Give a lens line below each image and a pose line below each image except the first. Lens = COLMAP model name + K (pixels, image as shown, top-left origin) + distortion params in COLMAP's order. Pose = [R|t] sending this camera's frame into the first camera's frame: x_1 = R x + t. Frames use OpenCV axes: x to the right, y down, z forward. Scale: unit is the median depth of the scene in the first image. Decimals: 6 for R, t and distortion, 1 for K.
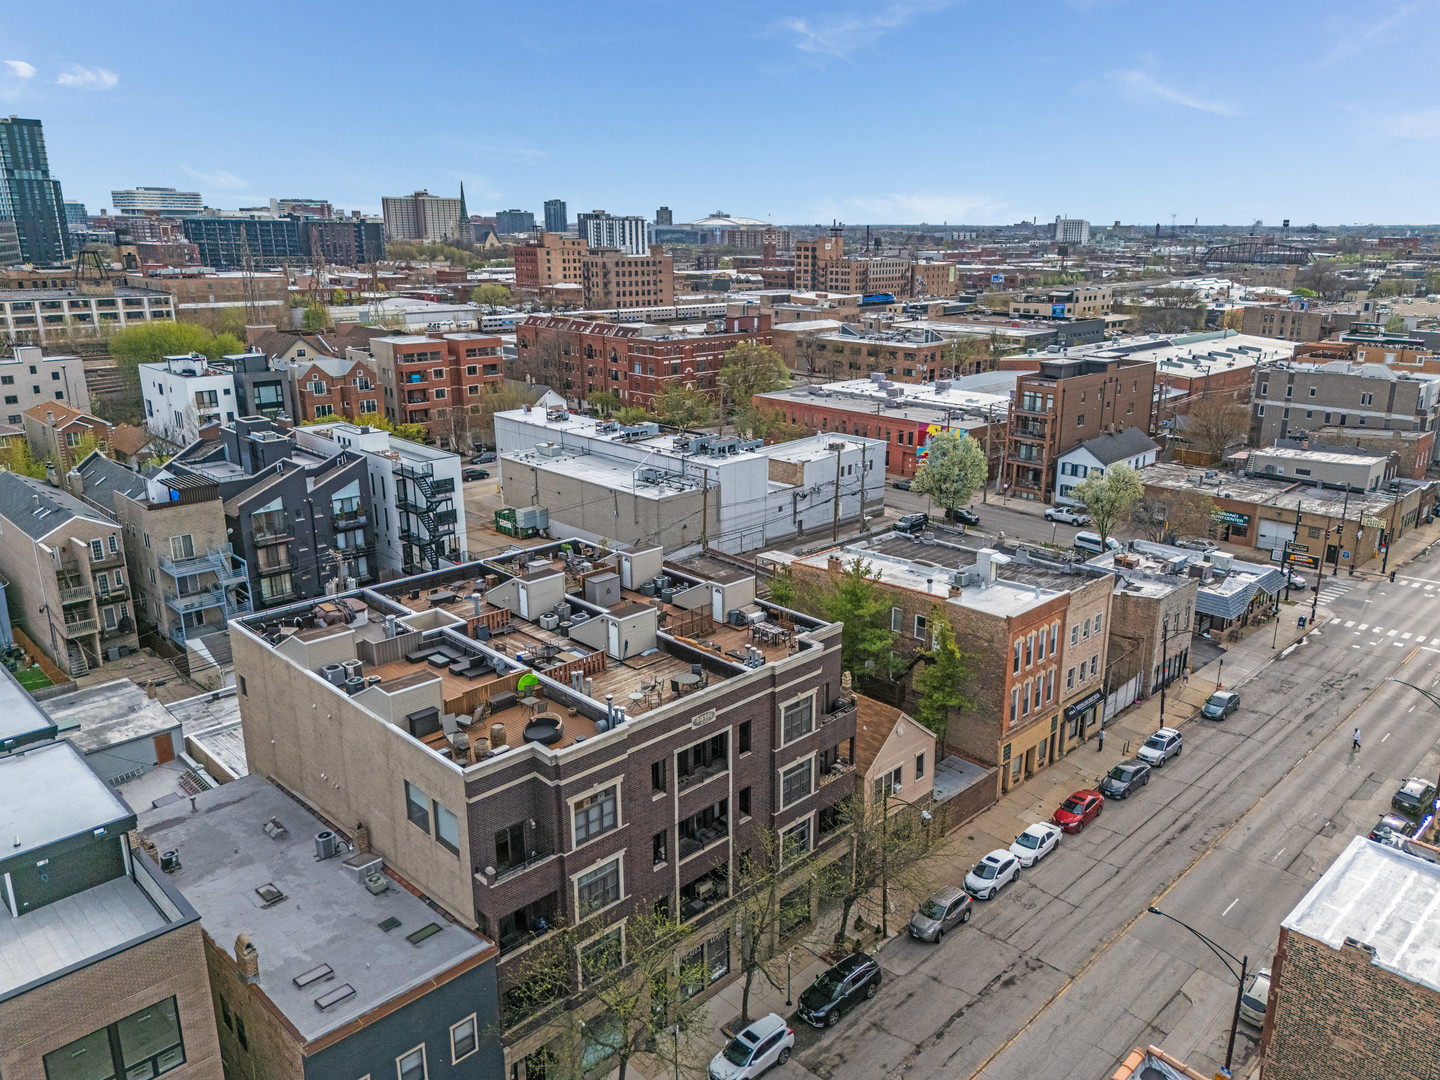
lens RADIAL K [[1056.9, 0, 723.8], [0, 1056.9, 544.0], [0, 0, 1]] dist [0.080962, -0.087831]
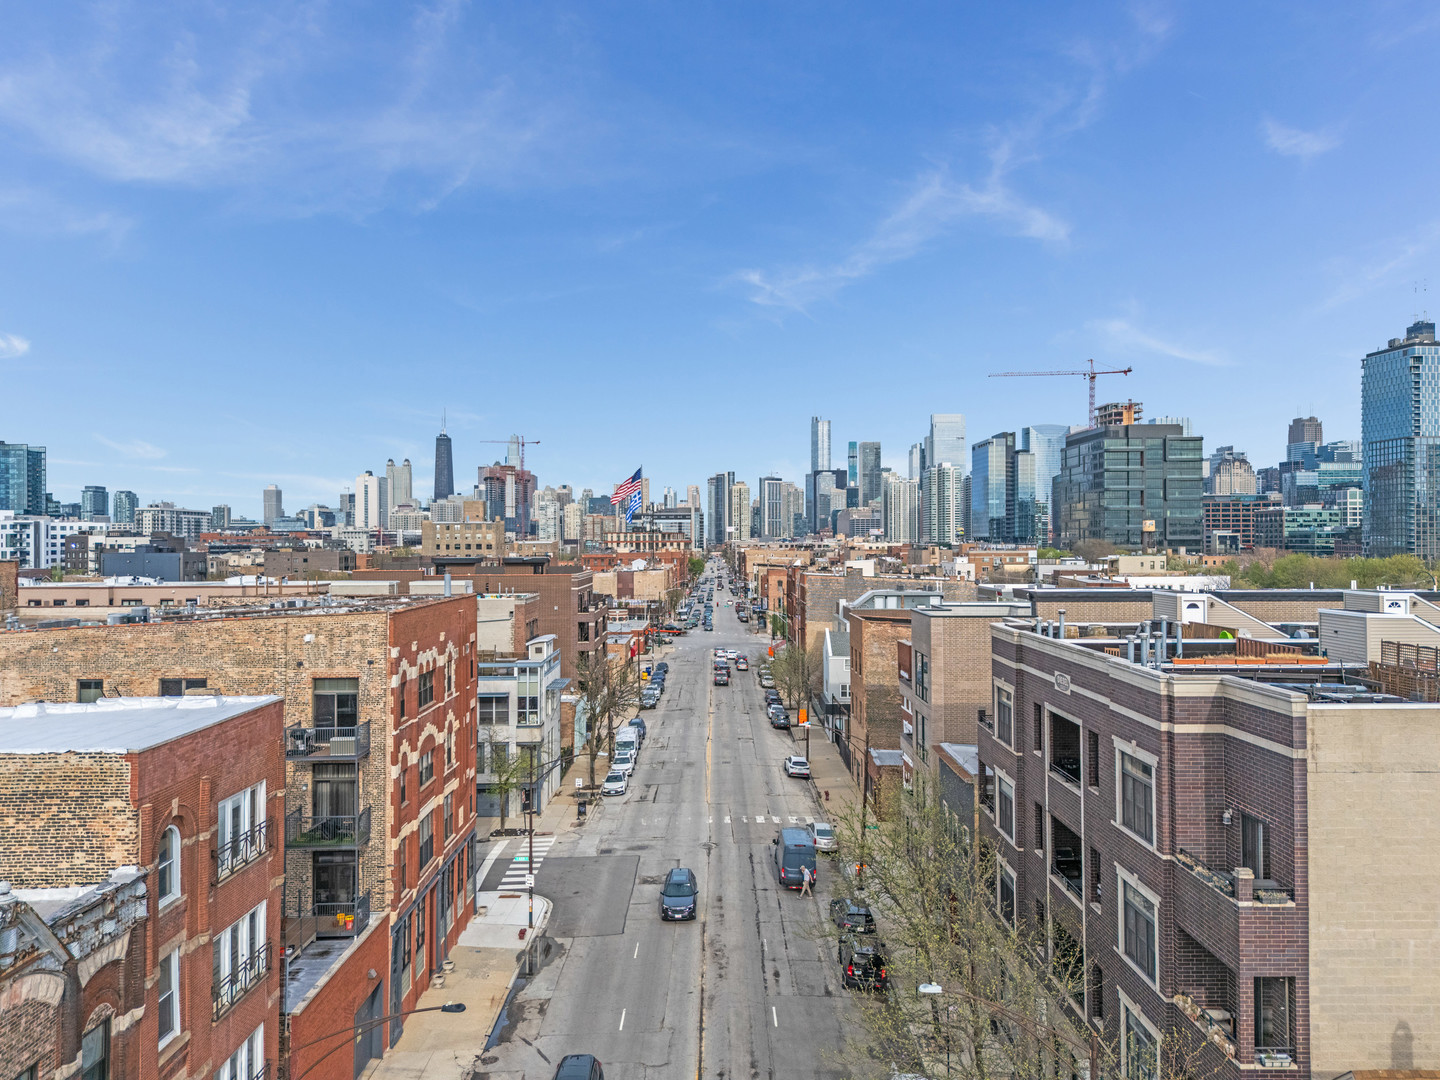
lens RADIAL K [[1056.4, 0, 721.9], [0, 1056.4, 539.4], [0, 0, 1]] dist [0.083488, -0.084985]
pose [[-0.697778, 0.000625, -0.716314, 0.397662], [-0.201328, 0.959518, 0.196956, -0.013426], [0.687439, 0.281645, -0.669405, 0.785968]]
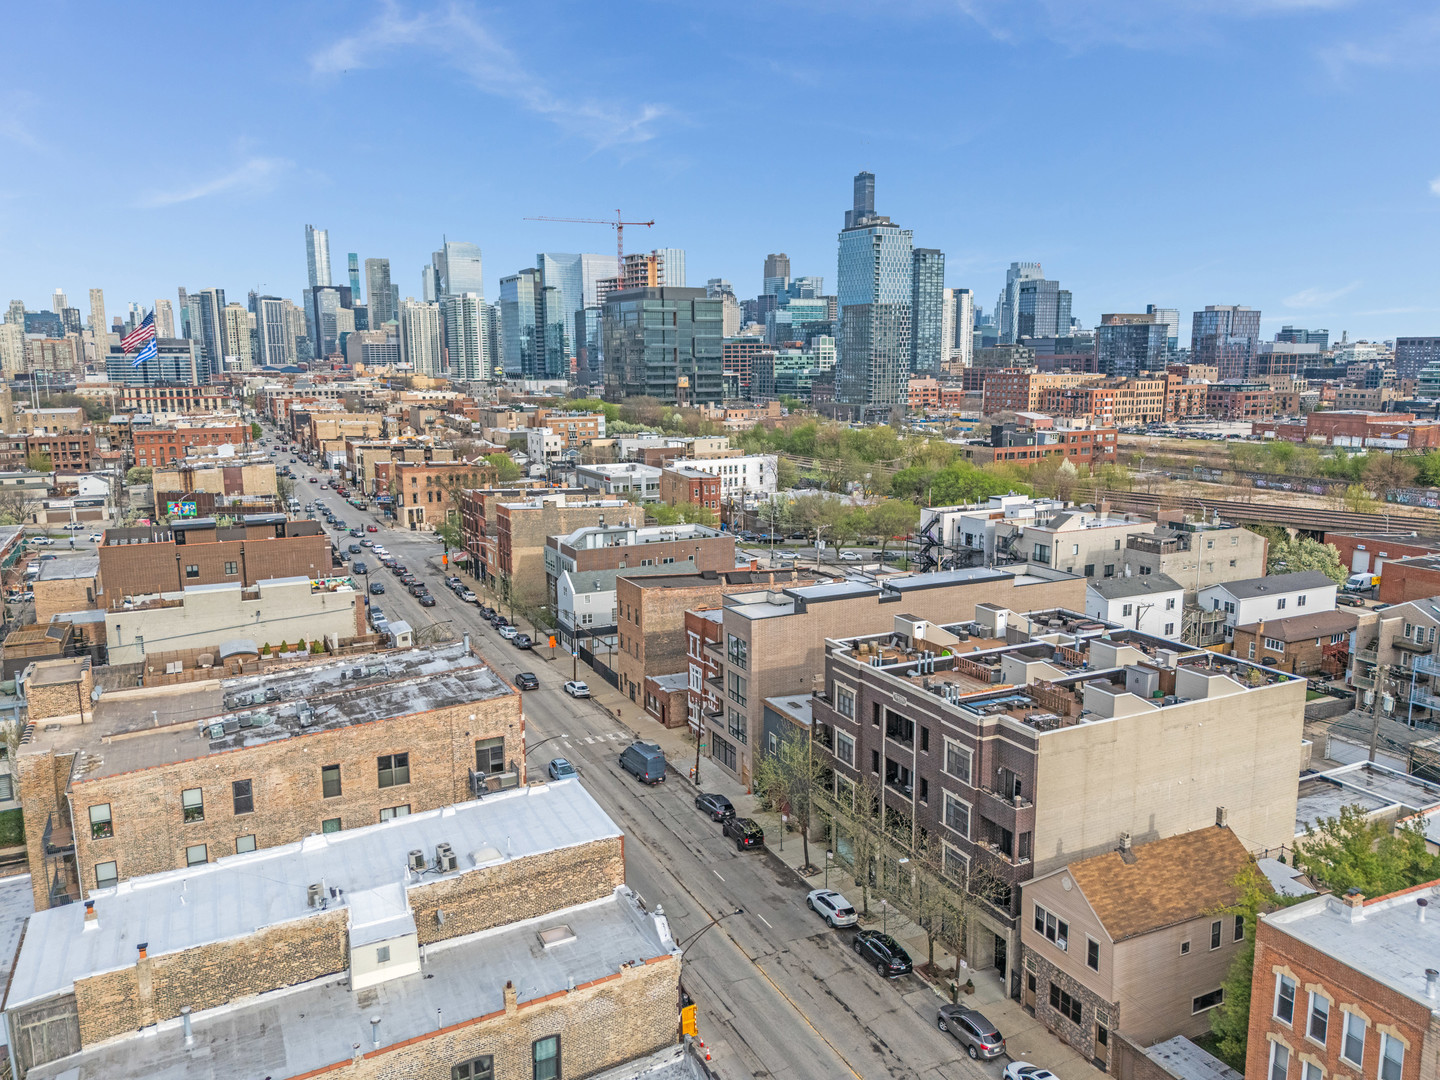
lens RADIAL K [[1056.9, 0, 723.8], [0, 1056.9, 544.0], [0, 0, 1]] dist [0.080962, -0.087831]
pose [[-0.312103, 0.166654, -0.935317, 0.850962], [-0.266171, 0.929729, 0.254475, -0.209597], [0.912000, 0.328377, -0.245813, 0.648233]]
